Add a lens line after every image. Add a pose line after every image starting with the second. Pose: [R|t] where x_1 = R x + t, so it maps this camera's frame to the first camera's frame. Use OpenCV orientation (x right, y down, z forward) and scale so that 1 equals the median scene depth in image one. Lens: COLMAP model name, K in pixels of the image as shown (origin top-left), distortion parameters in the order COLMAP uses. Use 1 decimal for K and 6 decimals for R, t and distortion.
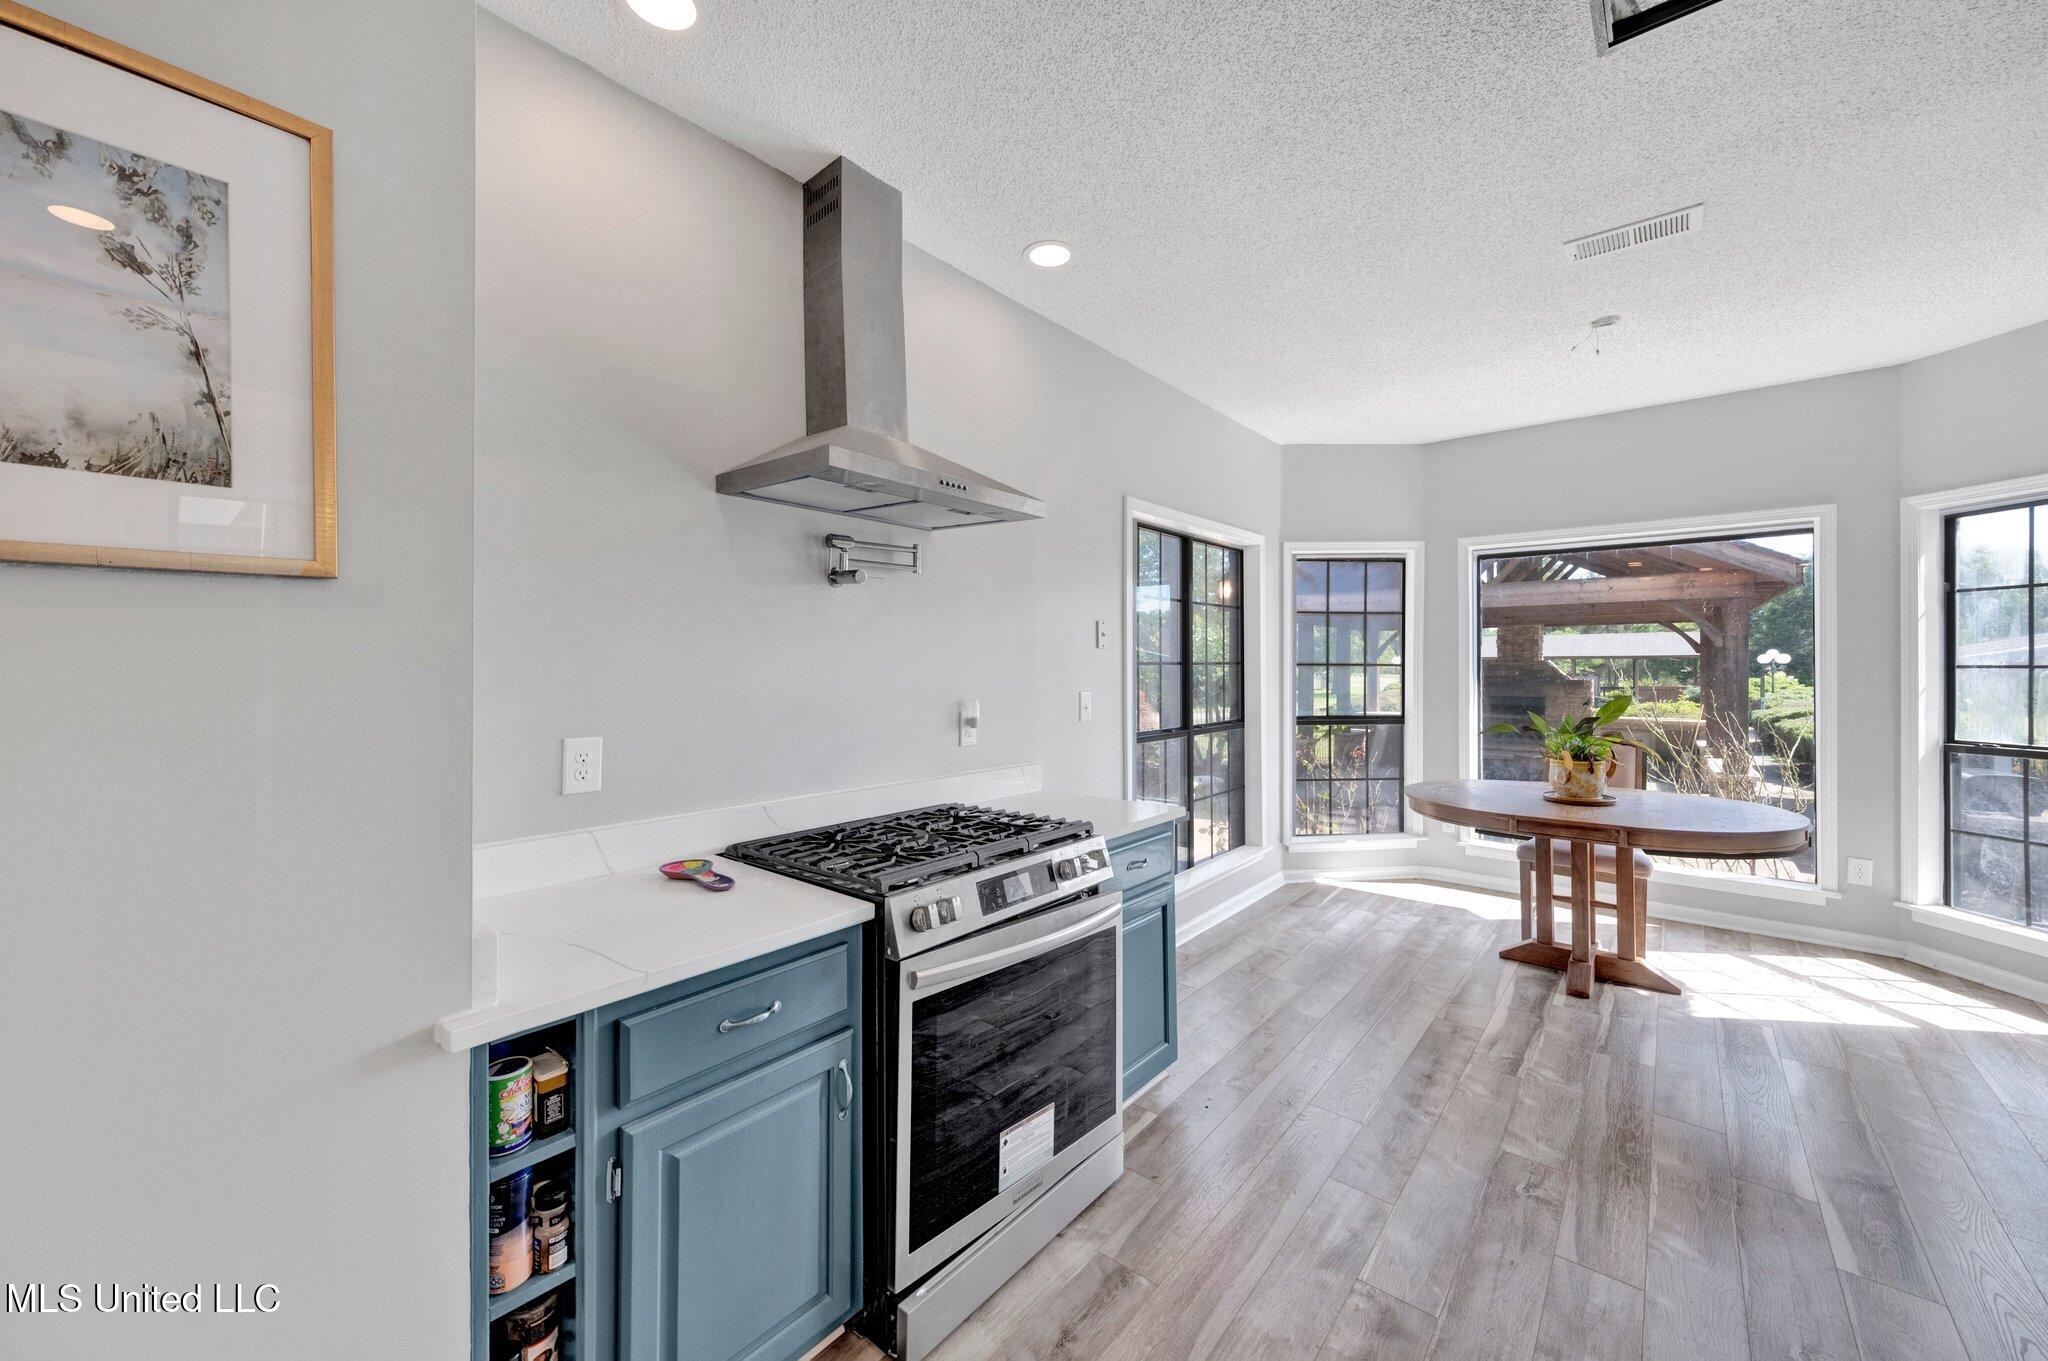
lens RADIAL K [[776.6, 0, 1025.8], [0, 776.6, 657.7], [0, 0, 1]] dist [0.021938, -0.005813]
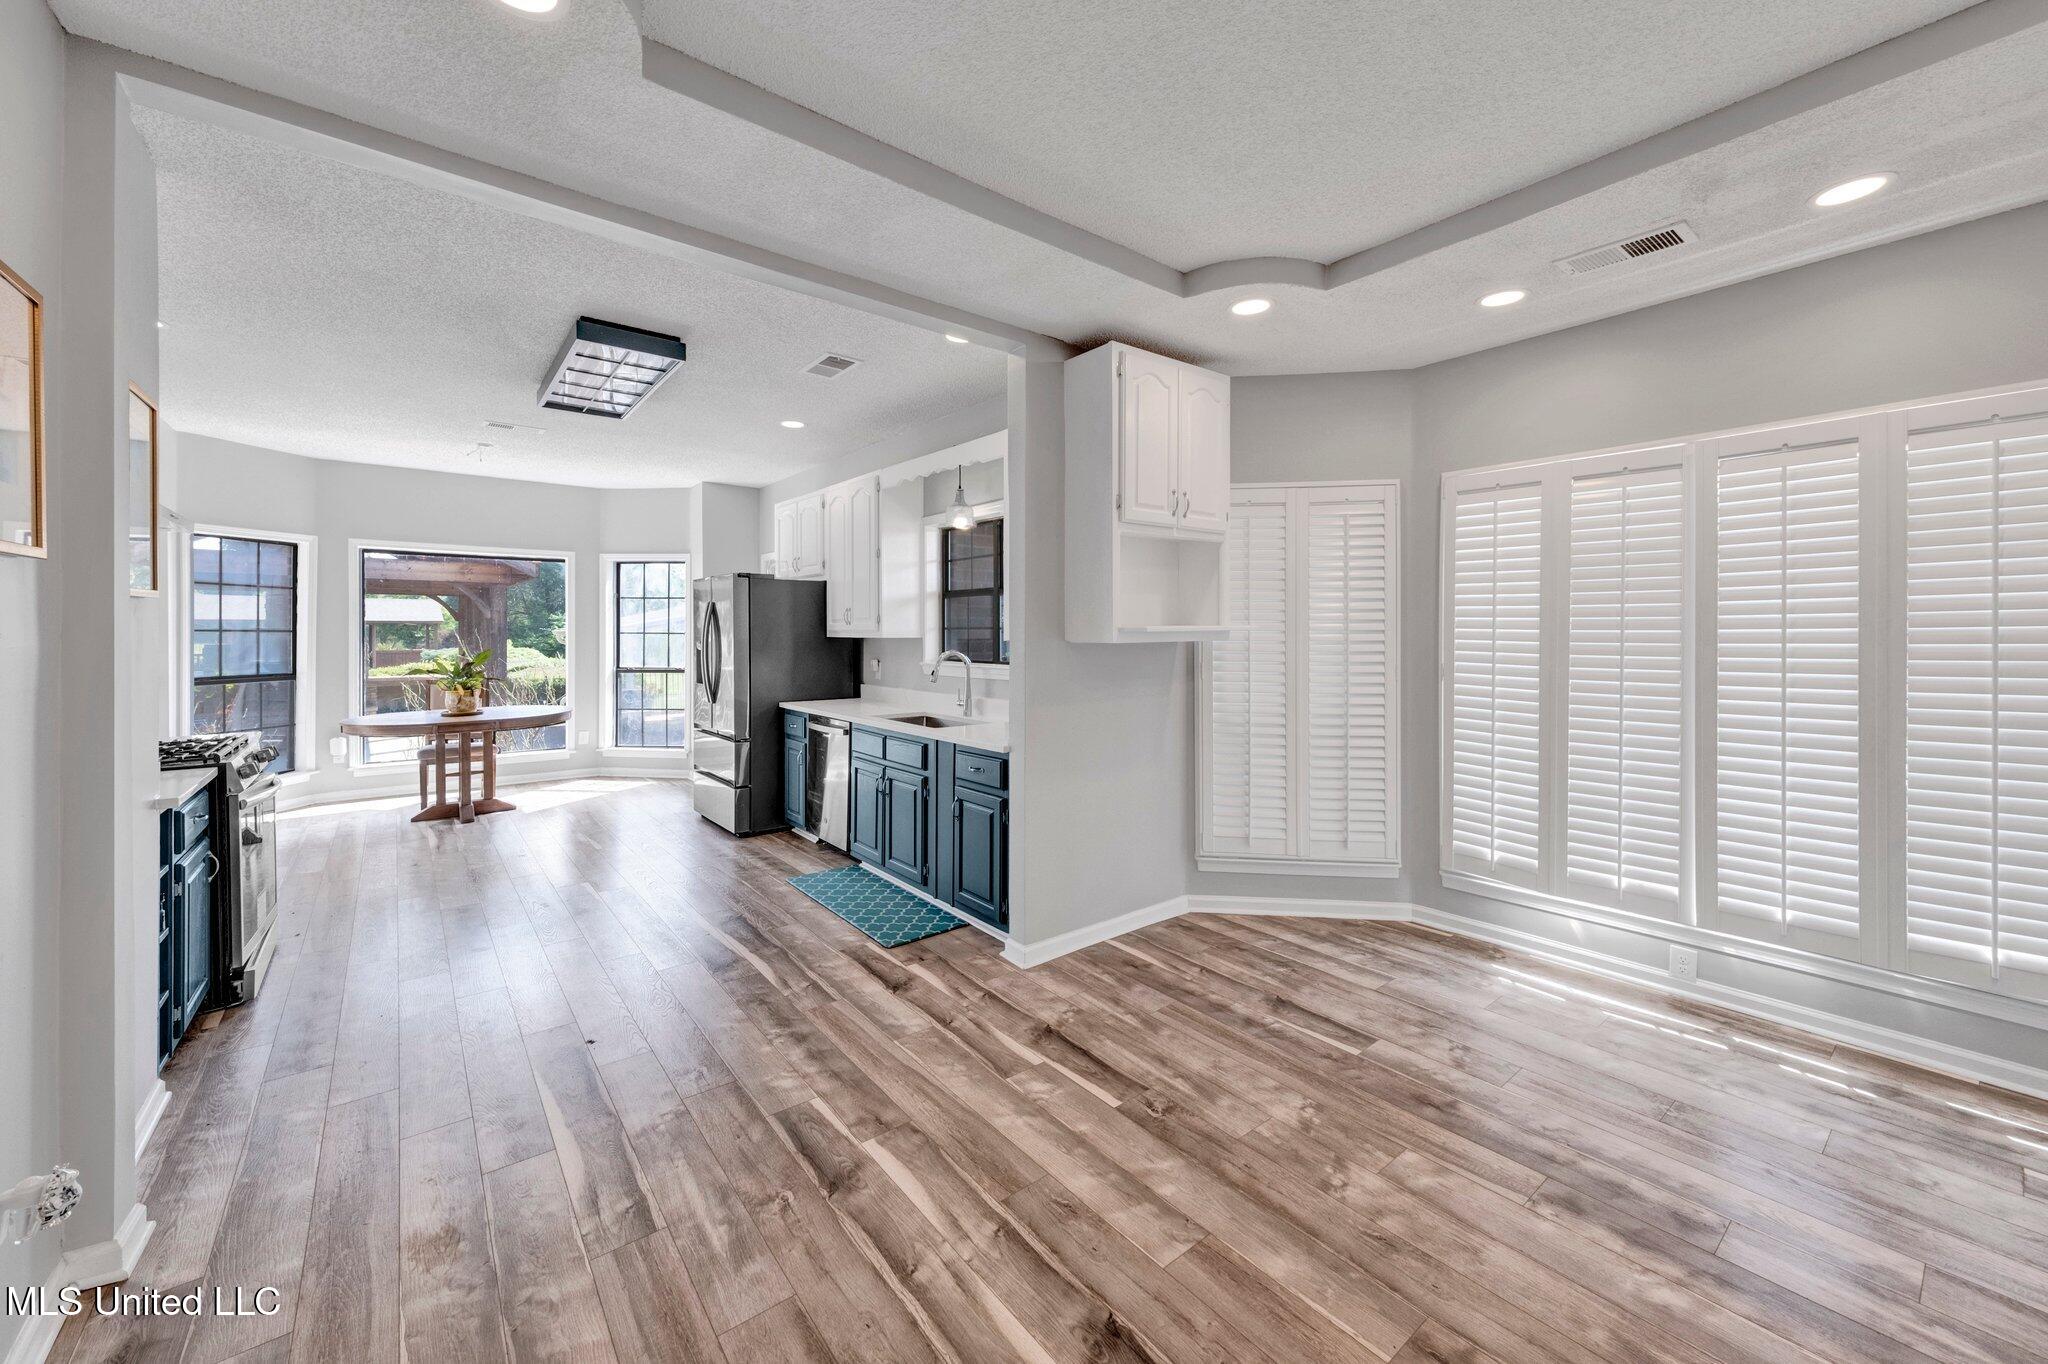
lens RADIAL K [[768.4, 0, 1032.4], [0, 768.4, 621.8], [0, 0, 1]] dist [0.000284, -0.005585]
pose [[0.189811, 0.013716, 0.981725, -0.885163], [-0.008550, 0.999888, -0.012317, -0.007491], [-0.981783, -0.006056, 0.189907, -0.662395]]
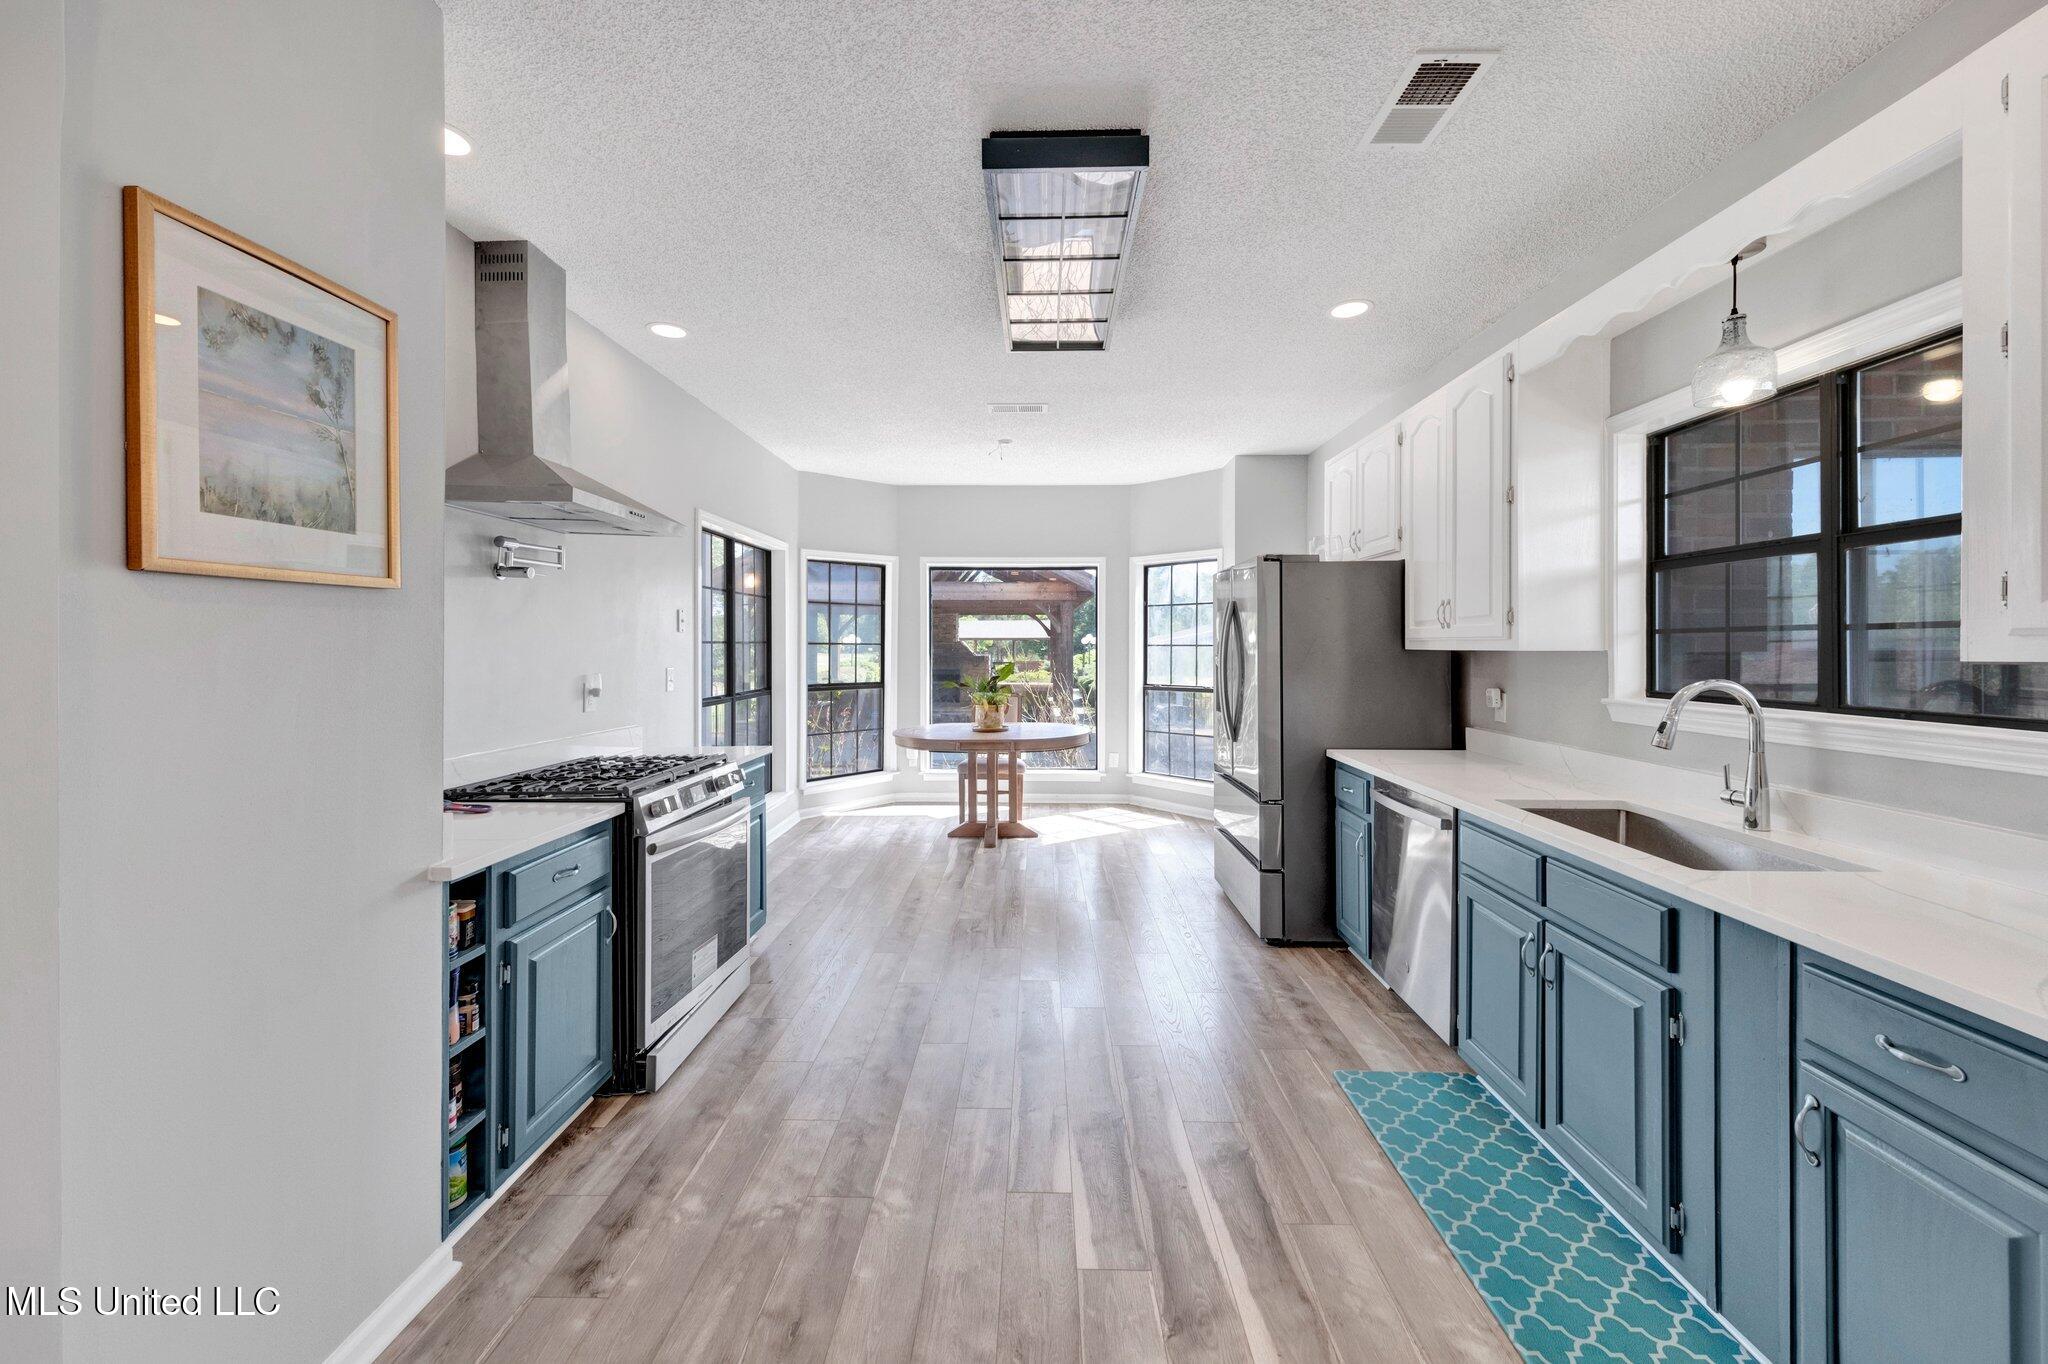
lens RADIAL K [[776.6, 0, 1025.8], [0, 776.6, 659.2], [0, 0, 1]] dist [0.021938, -0.005813]
pose [[0.781429, -0.011784, 0.623883, -0.291258], [-0.003301, 0.999730, 0.023018, 0.000949], [-0.623985, -0.020046, 0.781179, -0.361229]]
